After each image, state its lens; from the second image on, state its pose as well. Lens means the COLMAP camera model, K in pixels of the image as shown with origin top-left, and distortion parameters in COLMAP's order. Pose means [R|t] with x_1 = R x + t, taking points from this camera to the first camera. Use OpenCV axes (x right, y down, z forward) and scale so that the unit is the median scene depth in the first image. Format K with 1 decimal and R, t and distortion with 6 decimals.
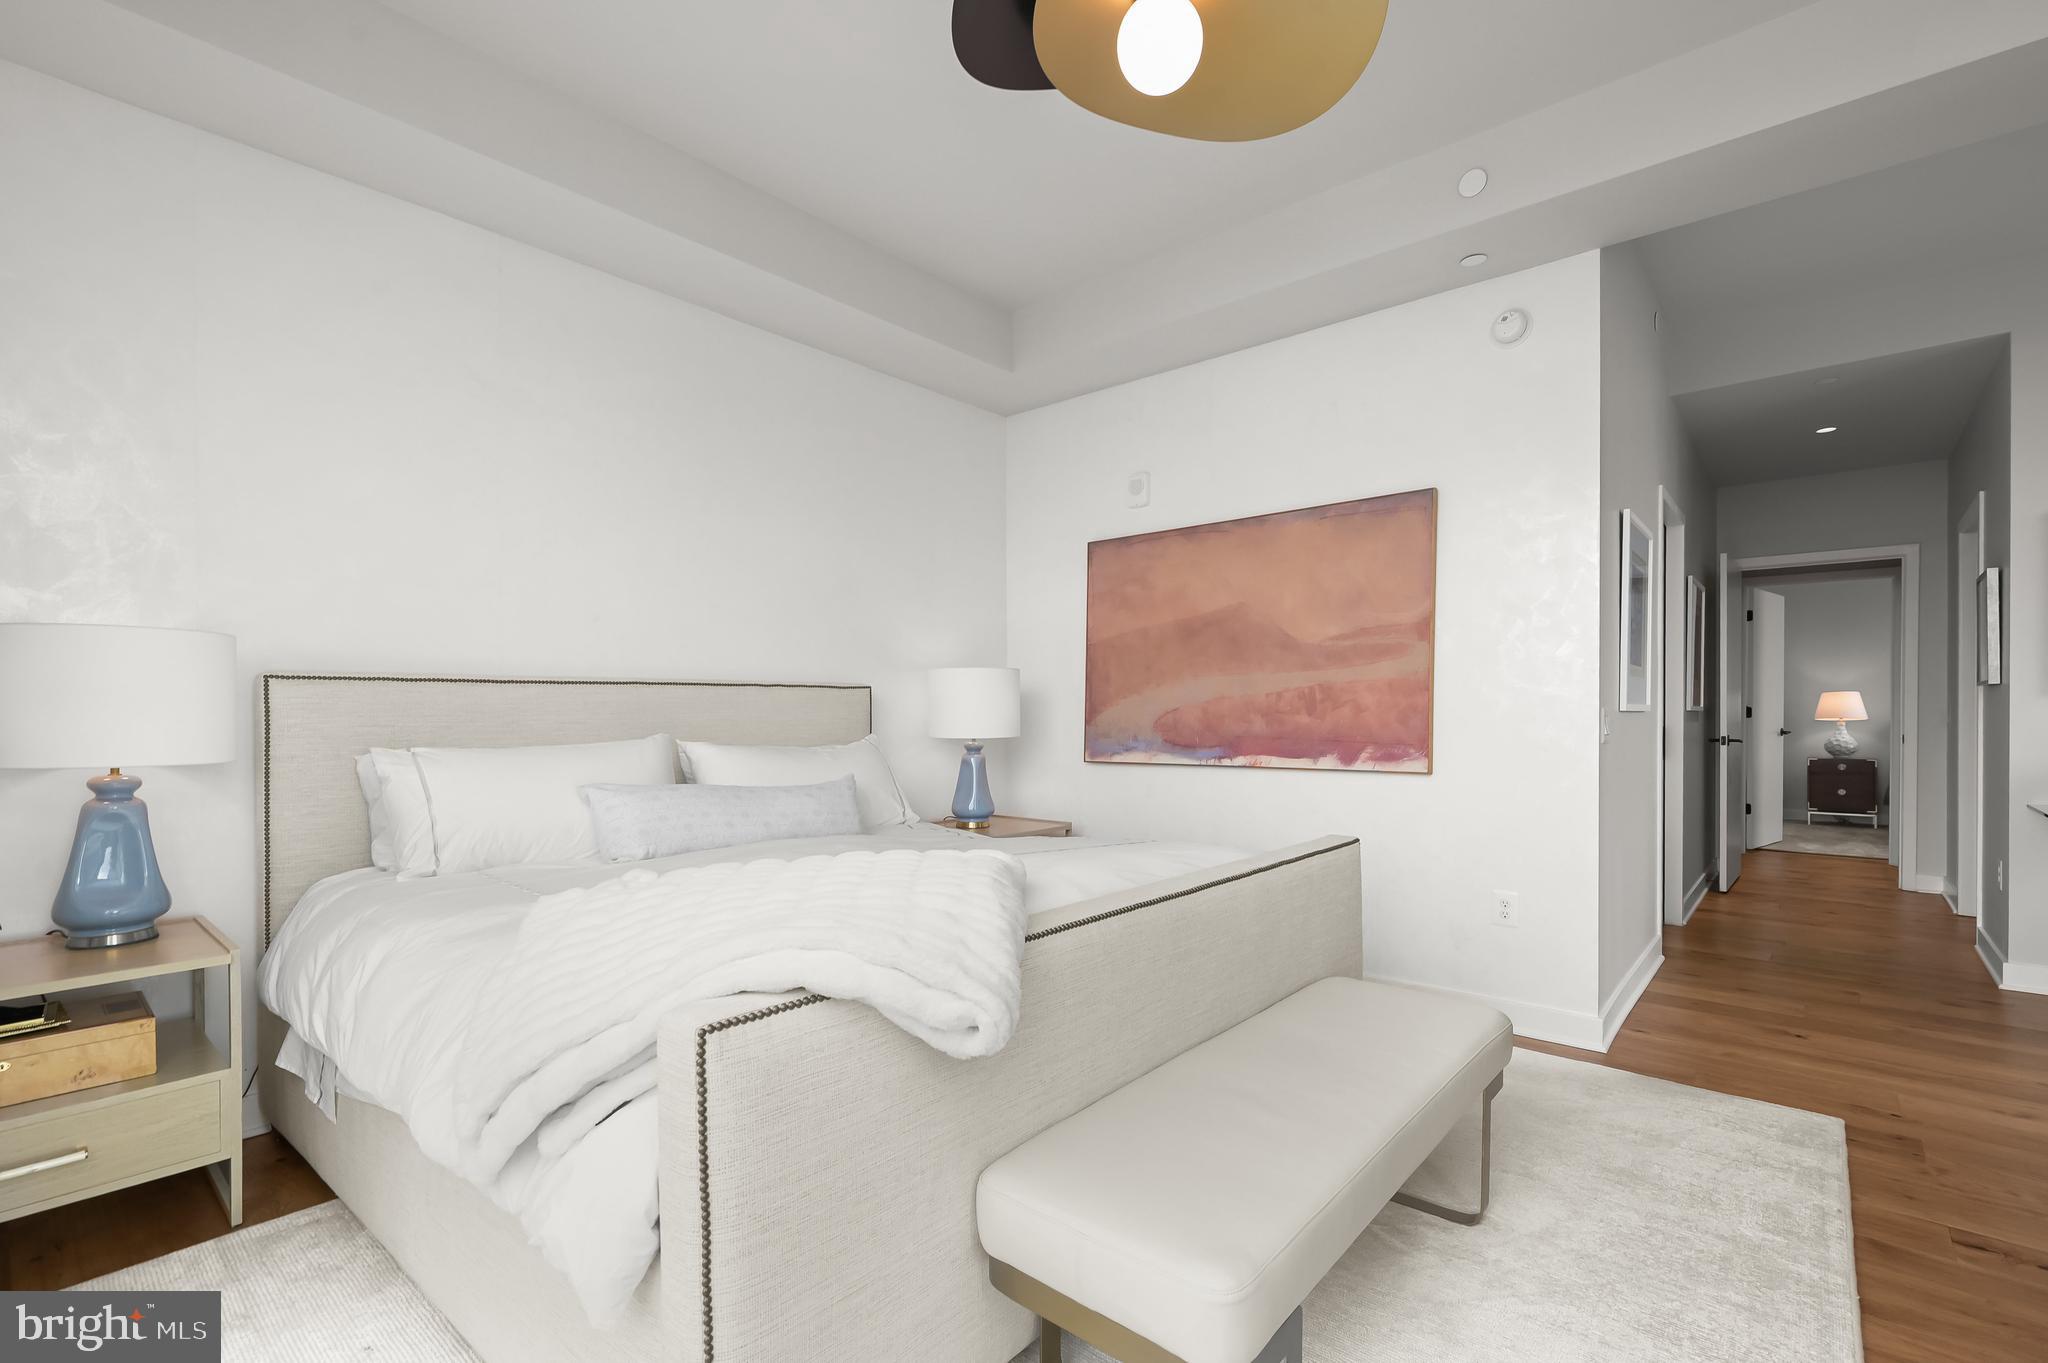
lens RADIAL K [[924.5, 0, 1020.4], [0, 924.5, 714.6], [0, 0, 1]] dist [-0.002040, -0.000094]
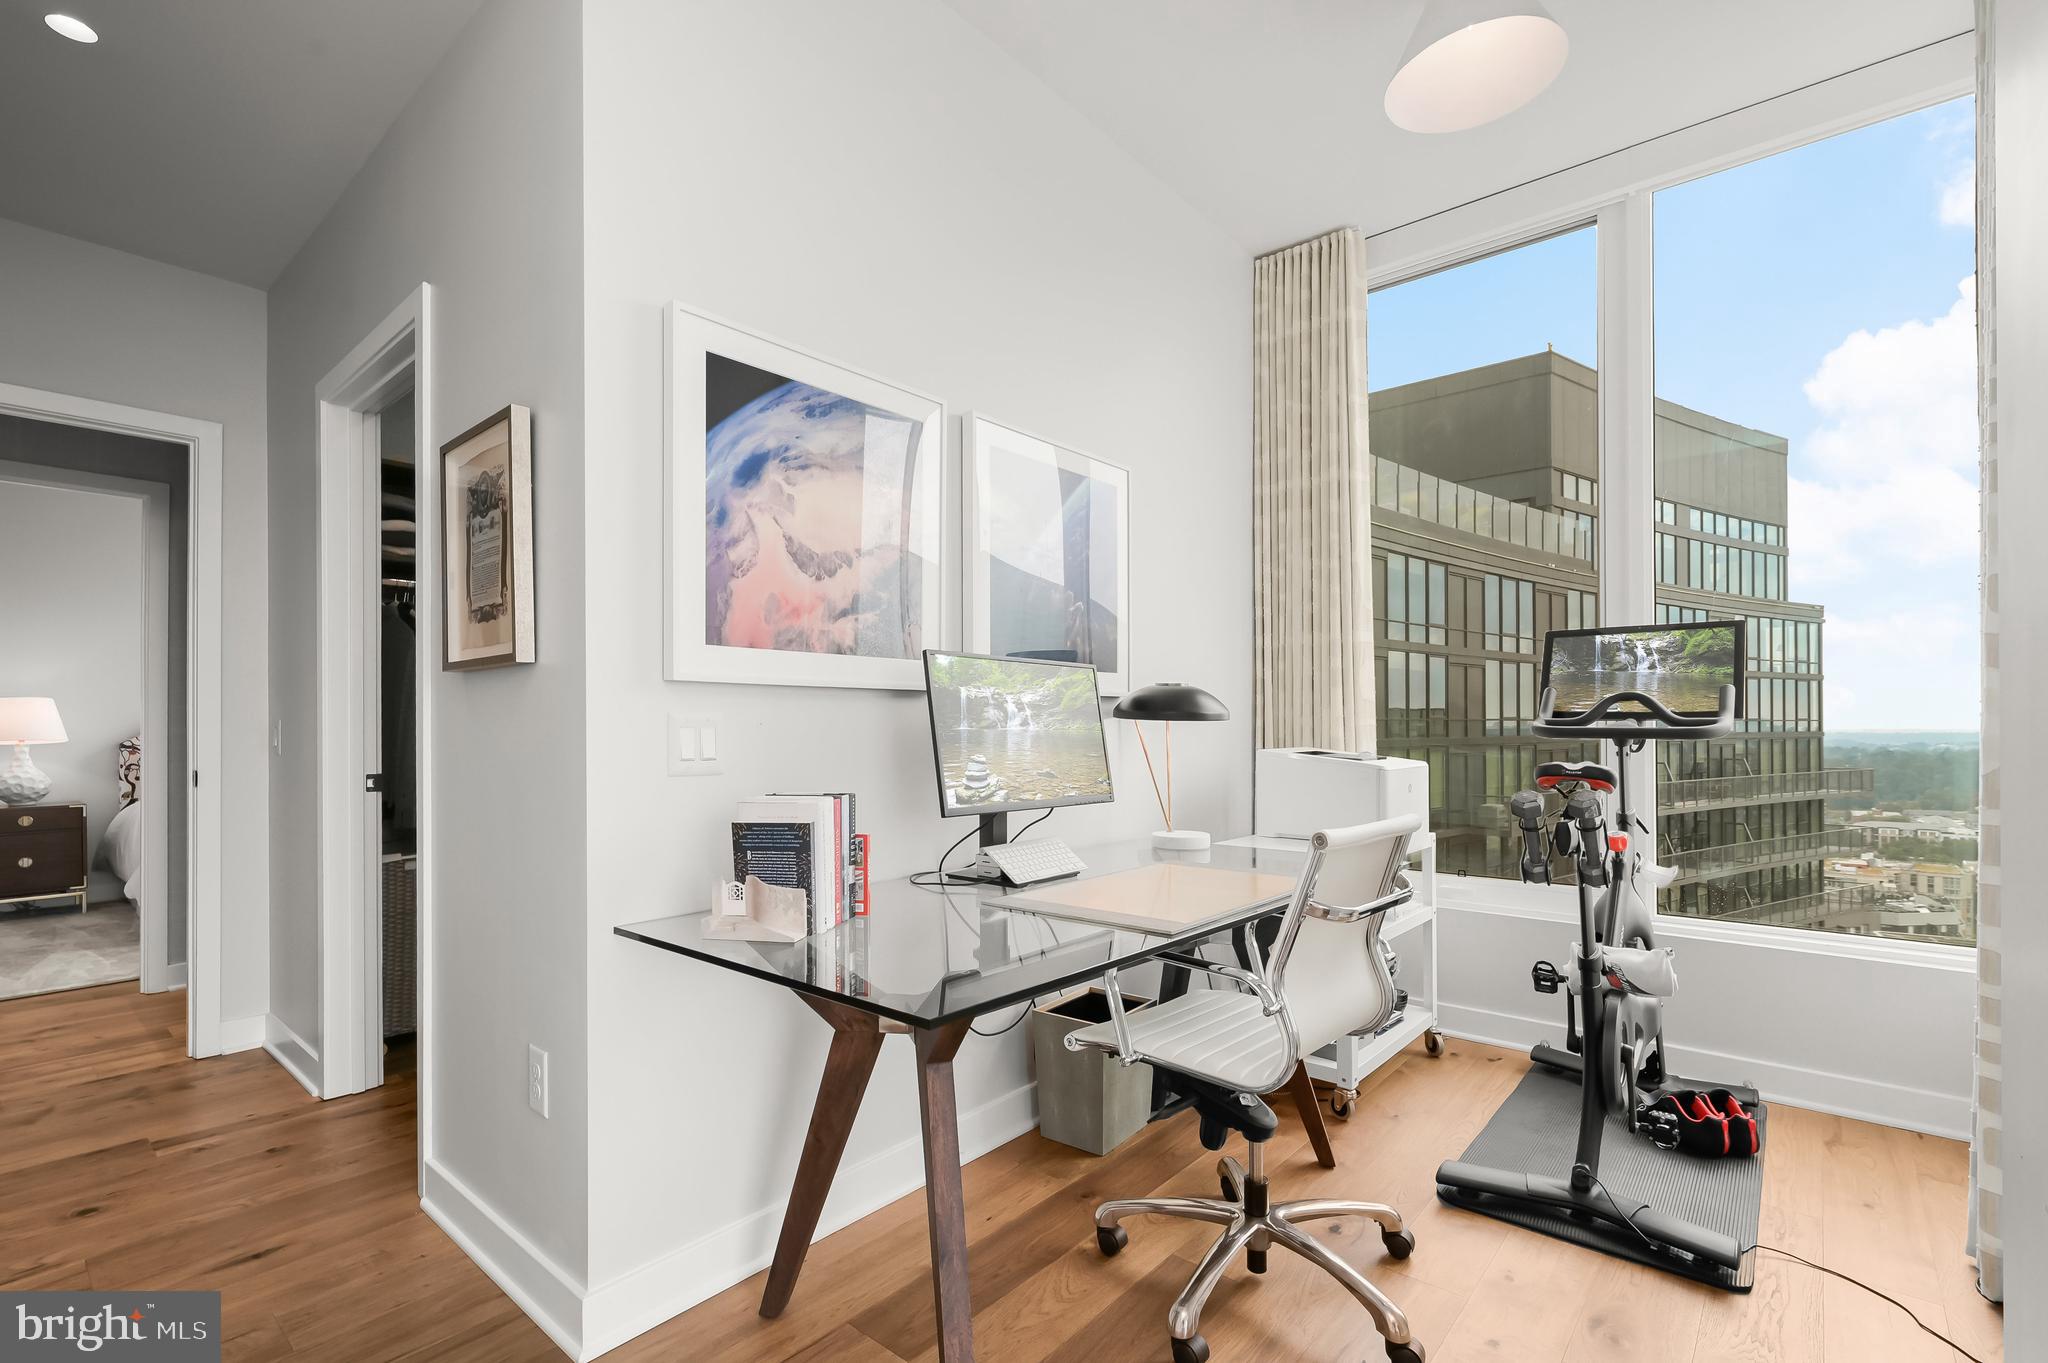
lens RADIAL K [[924.5, 0, 1020.4], [0, 924.5, 714.6], [0, 0, 1]] dist [-0.002040, -0.000094]
pose [[-0.012279, 0.002759, 0.999921, 0.399436], [0.015054, 0.999883, -0.002574, -0.002340], [-0.999811, 0.015021, -0.012319, 0.509539]]
